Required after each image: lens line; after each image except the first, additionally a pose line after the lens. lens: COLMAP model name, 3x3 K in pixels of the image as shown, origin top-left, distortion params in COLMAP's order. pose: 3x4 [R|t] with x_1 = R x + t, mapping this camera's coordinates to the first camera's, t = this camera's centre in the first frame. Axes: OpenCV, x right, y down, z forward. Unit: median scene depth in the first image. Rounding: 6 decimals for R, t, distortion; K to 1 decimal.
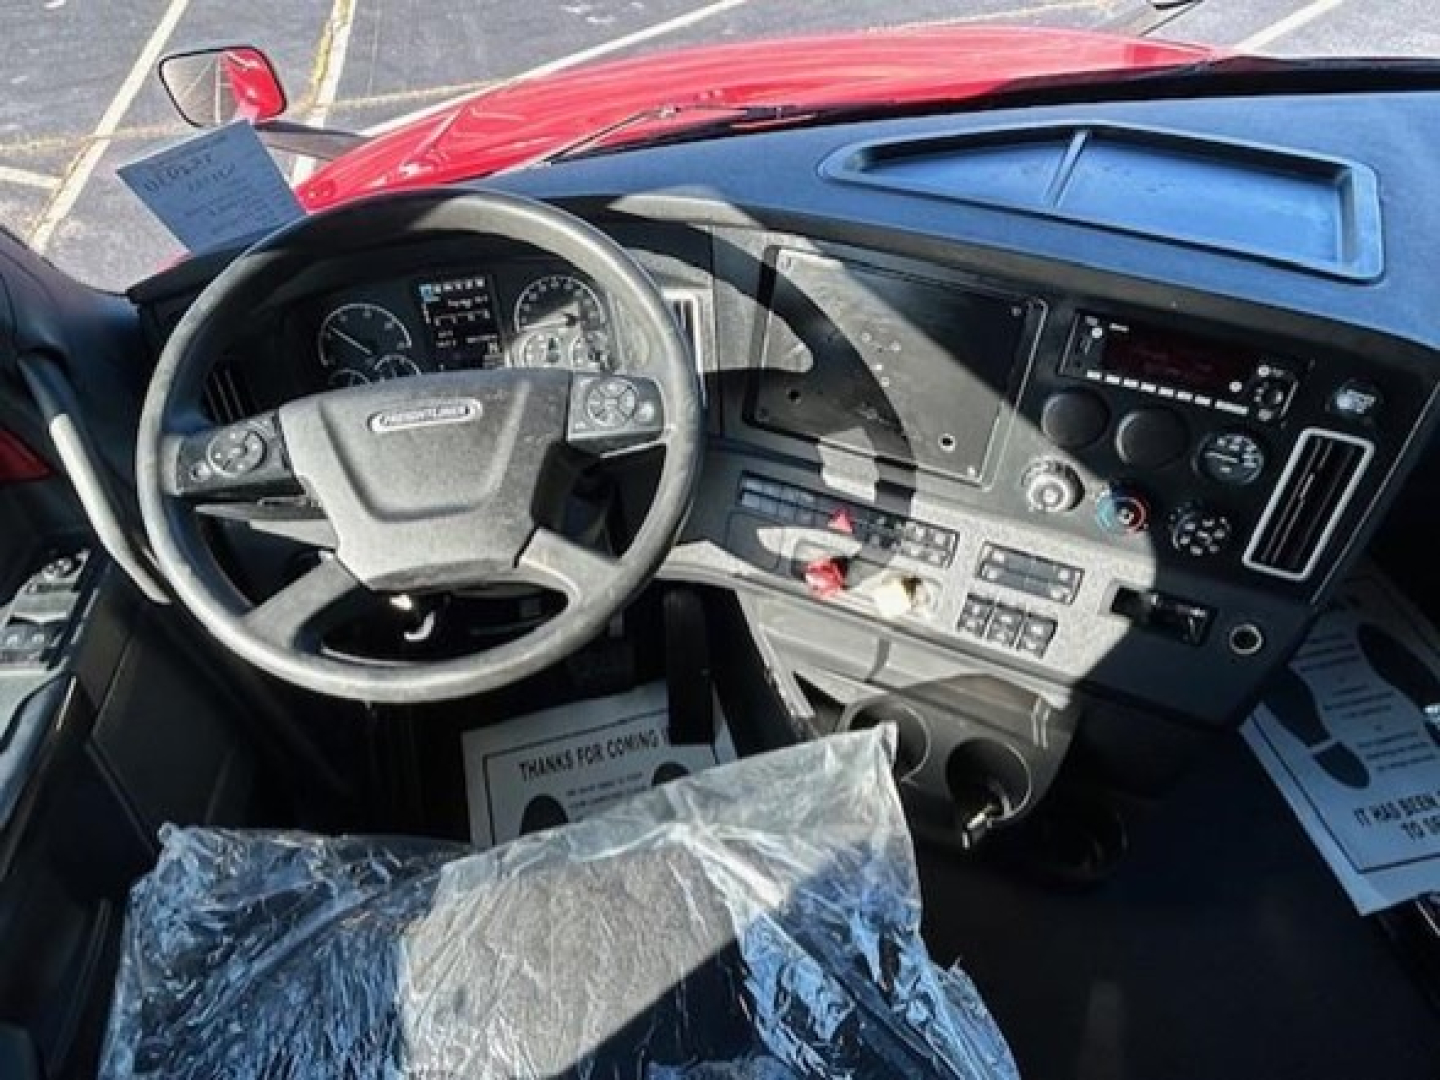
lens RADIAL K [[904.9, 0, 720.0], [0, 904.9, 540.0], [0, 0, 1]] dist [0.001408, -0.002014]
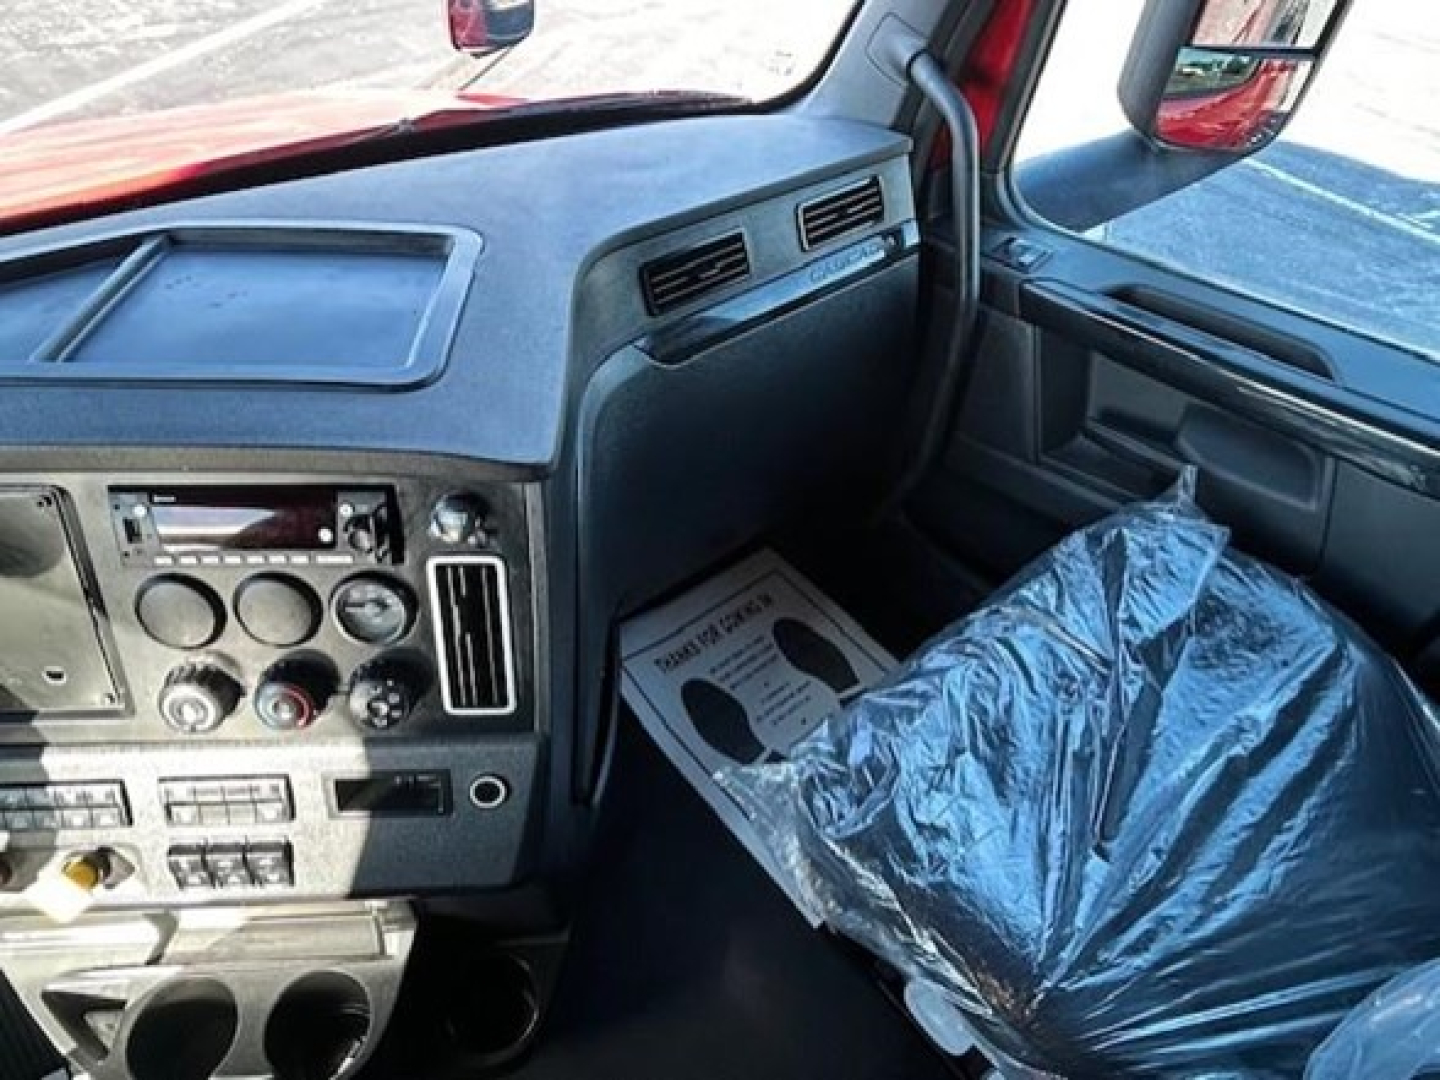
lens RADIAL K [[904.9, 0, 720.0], [0, 904.9, 540.0], [0, 0, 1]] dist [0.001408, -0.002014]
pose [[0.876668, -0.290945, 0.383150, 0.497331], [0.305968, 0.951772, 0.022657, -0.066080], [-0.371263, 0.097369, 0.923408, 0.105639]]
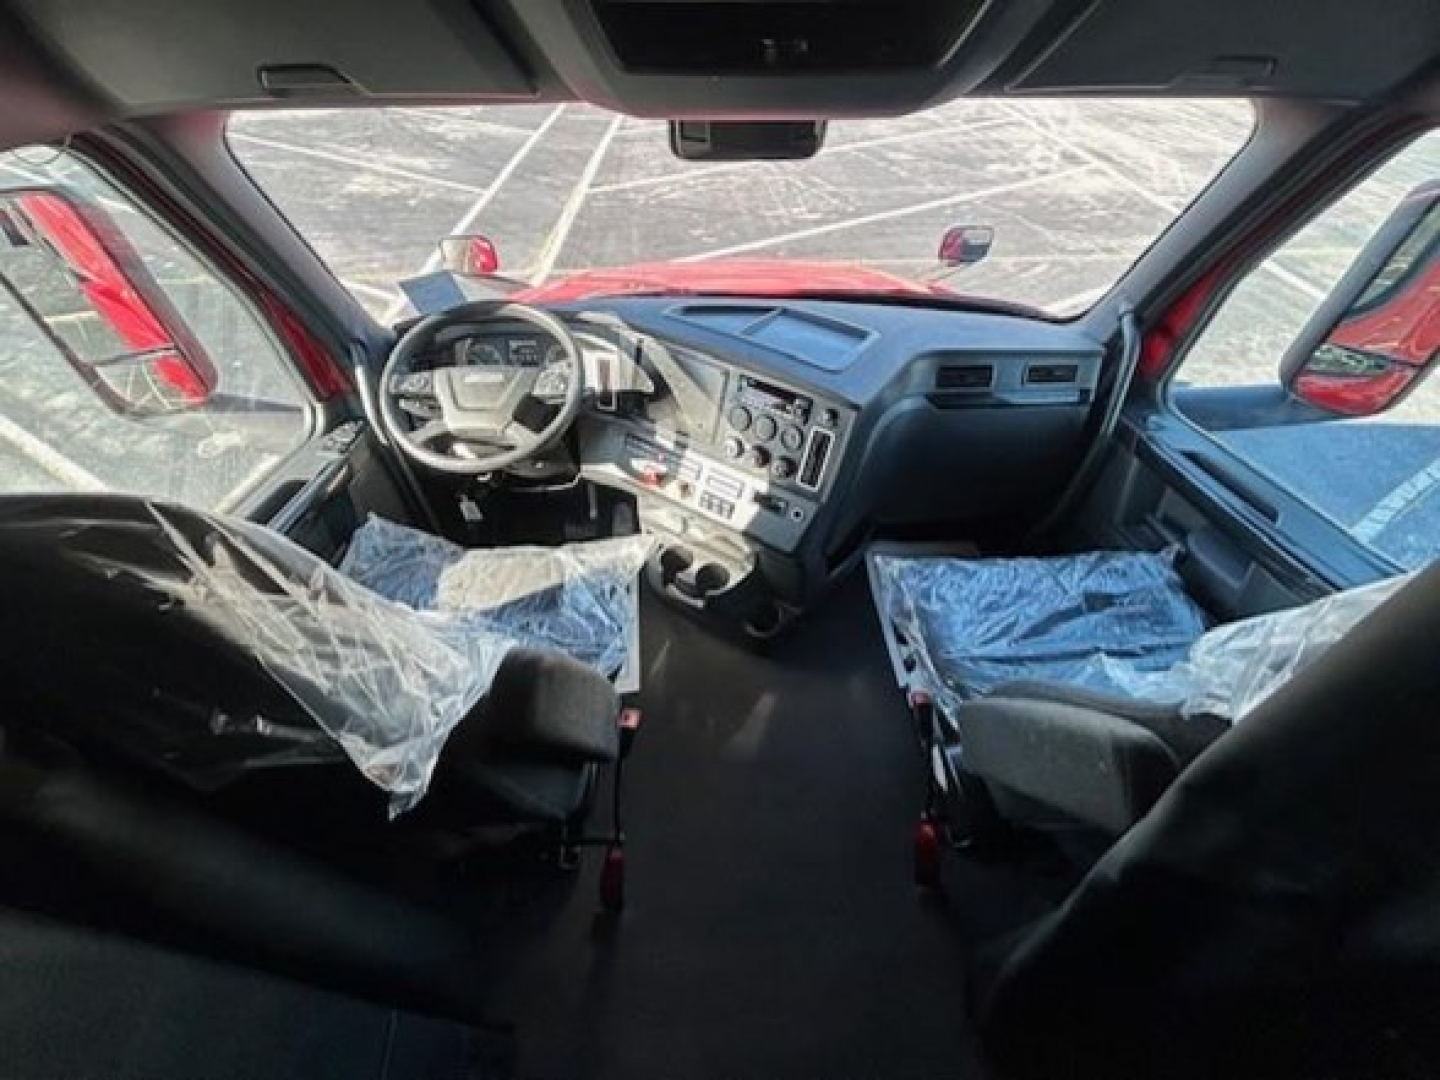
lens RADIAL K [[577.6, 0, 720.0], [0, 577.6, 540.0], [0, 0, 1]] dist [0.001021, 0.000037]
pose [[0.987482, 0.137723, -0.076894, 0.486815], [-0.140978, 0.989259, -0.038629, 0.260591], [0.070748, 0.048986, 0.996291, -0.562065]]
